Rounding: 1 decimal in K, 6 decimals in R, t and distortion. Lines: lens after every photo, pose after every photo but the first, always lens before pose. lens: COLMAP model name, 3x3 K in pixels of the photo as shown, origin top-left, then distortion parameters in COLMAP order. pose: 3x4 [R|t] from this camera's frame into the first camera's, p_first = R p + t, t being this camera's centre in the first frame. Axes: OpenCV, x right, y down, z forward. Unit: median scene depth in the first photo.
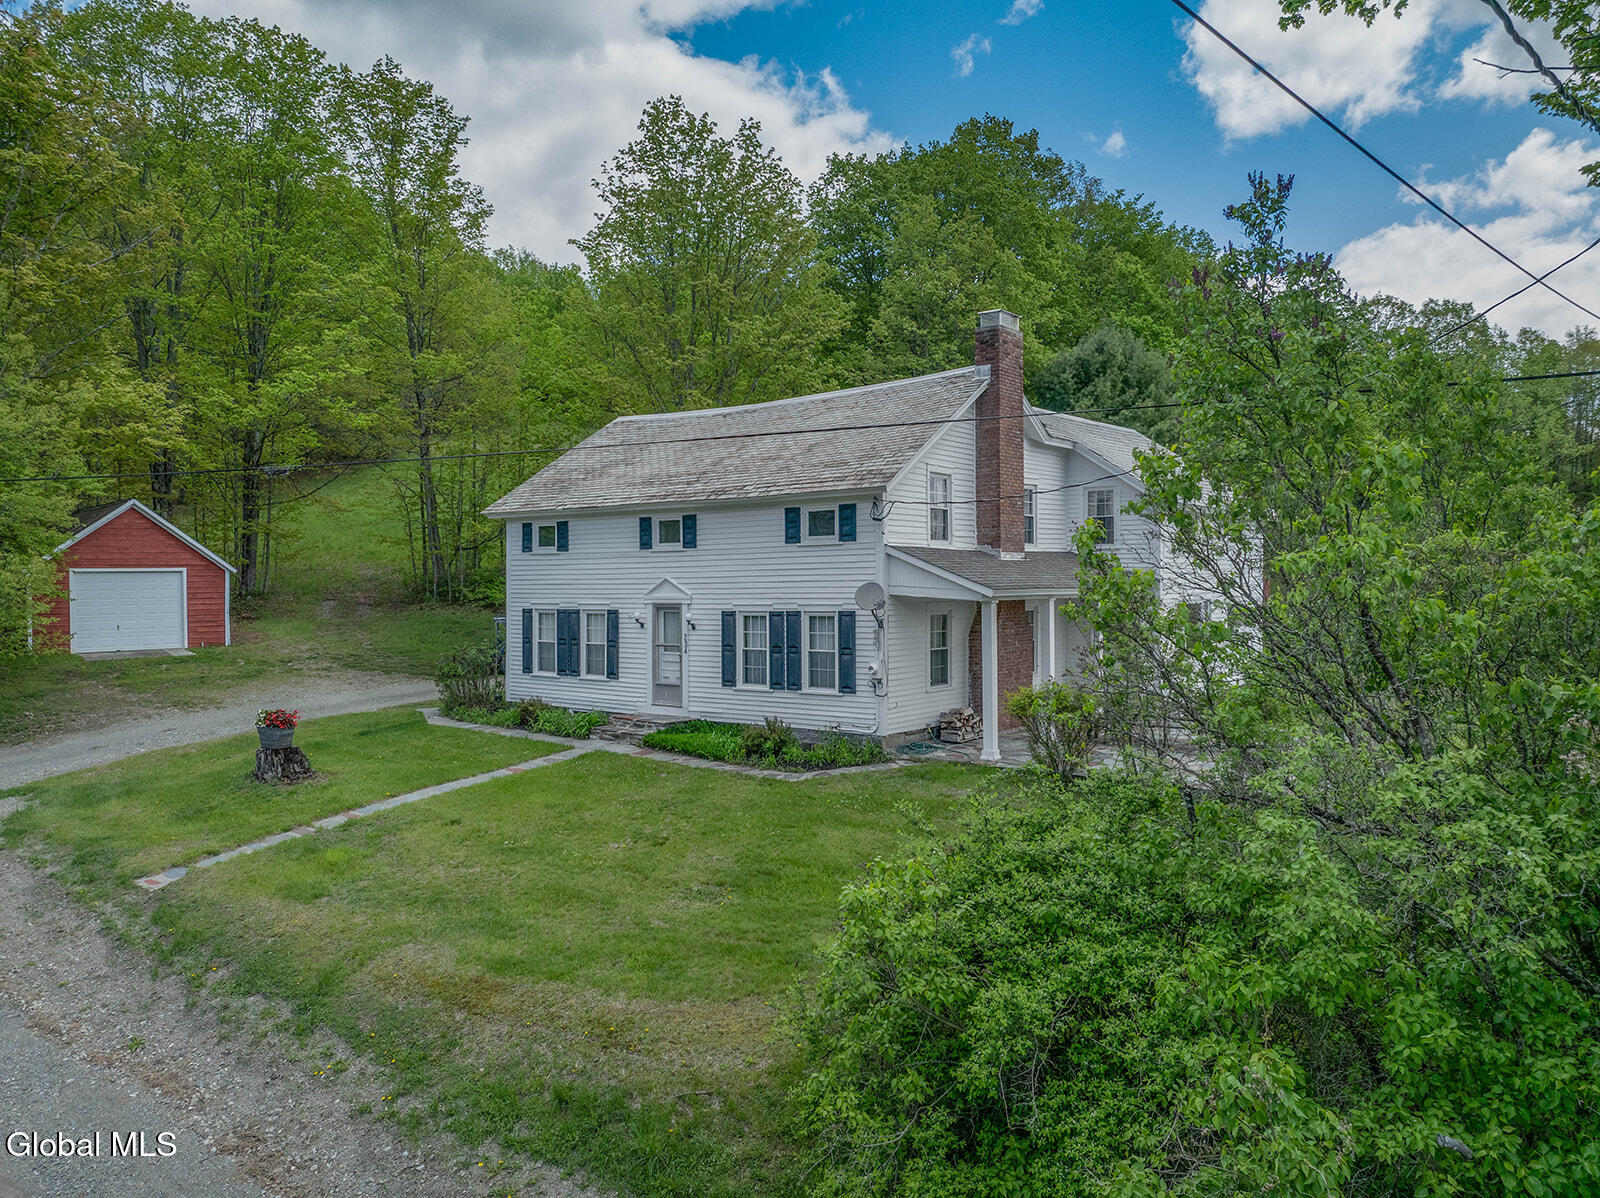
lens RADIAL K [[1165.6, 0, 797.4], [0, 1165.6, 593.9], [0, 0, 1]] dist [-0.039191, 0.008120]
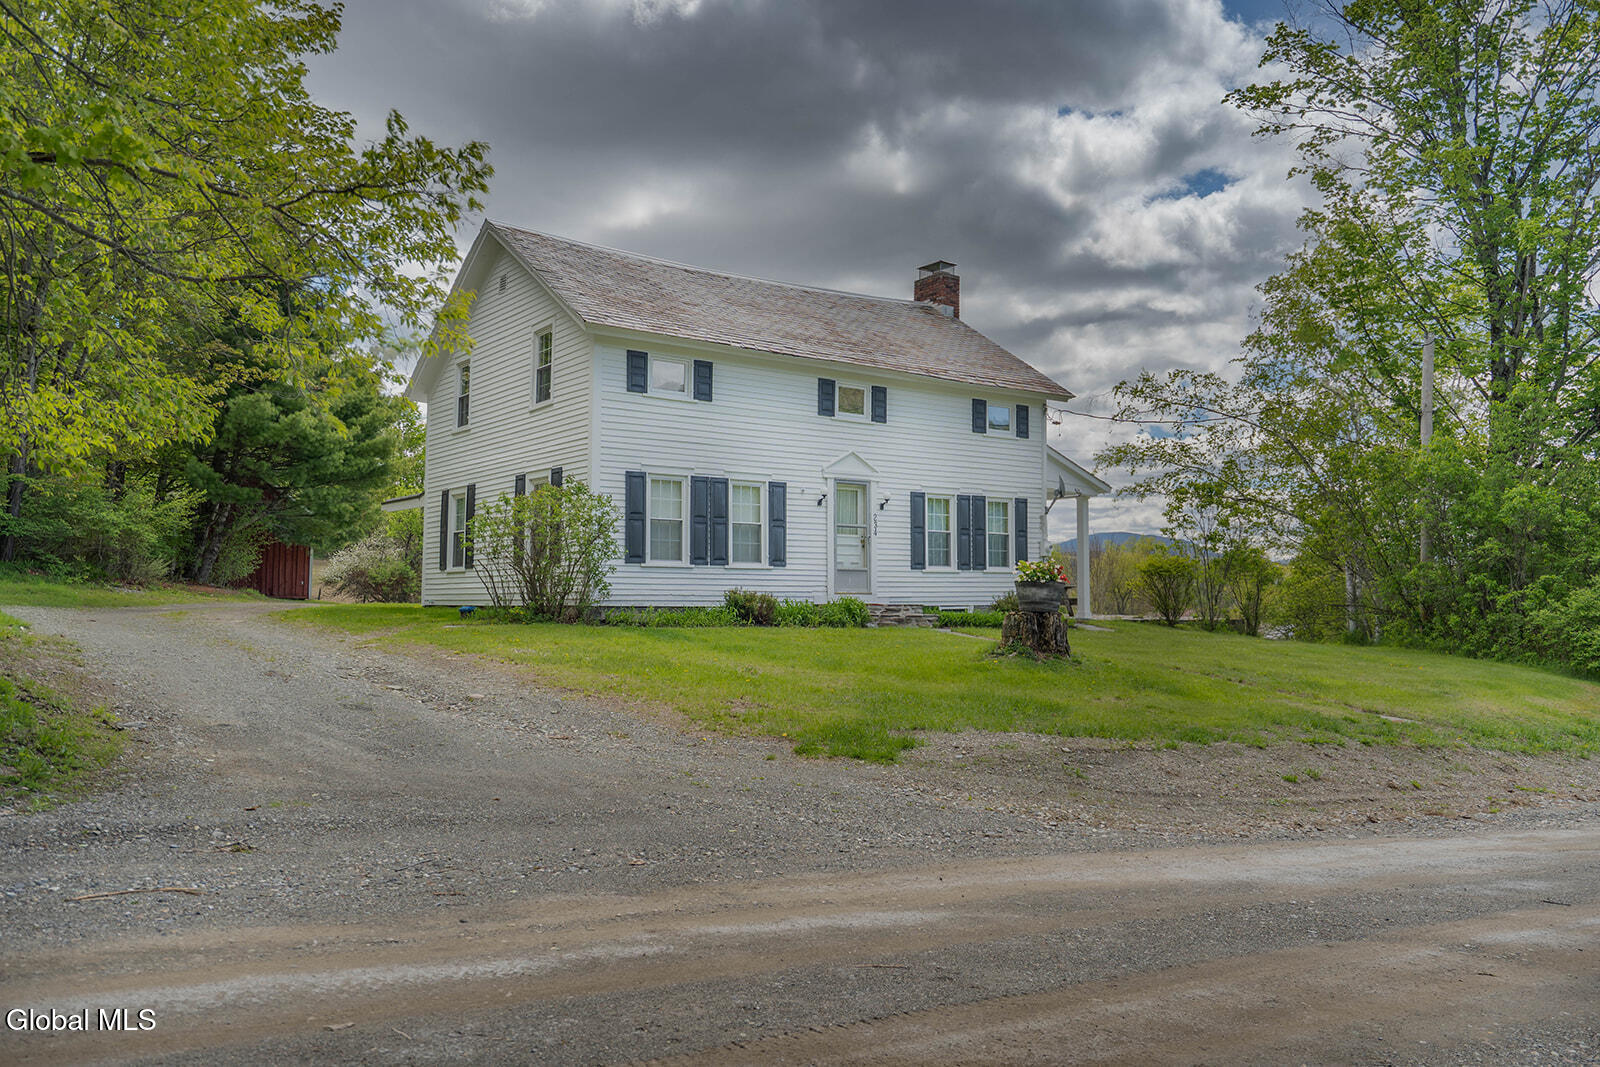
lens RADIAL K [[1187.3, 0, 786.1], [0, 1187.3, 544.7], [0, 0, 1]] dist [0.042539, -0.012462]
pose [[0.263661, 0.045325, 0.963550, -1.019549], [-0.001241, 0.998911, -0.046648, 0.102636], [-0.964615, 0.011104, 0.263430, 0.819424]]
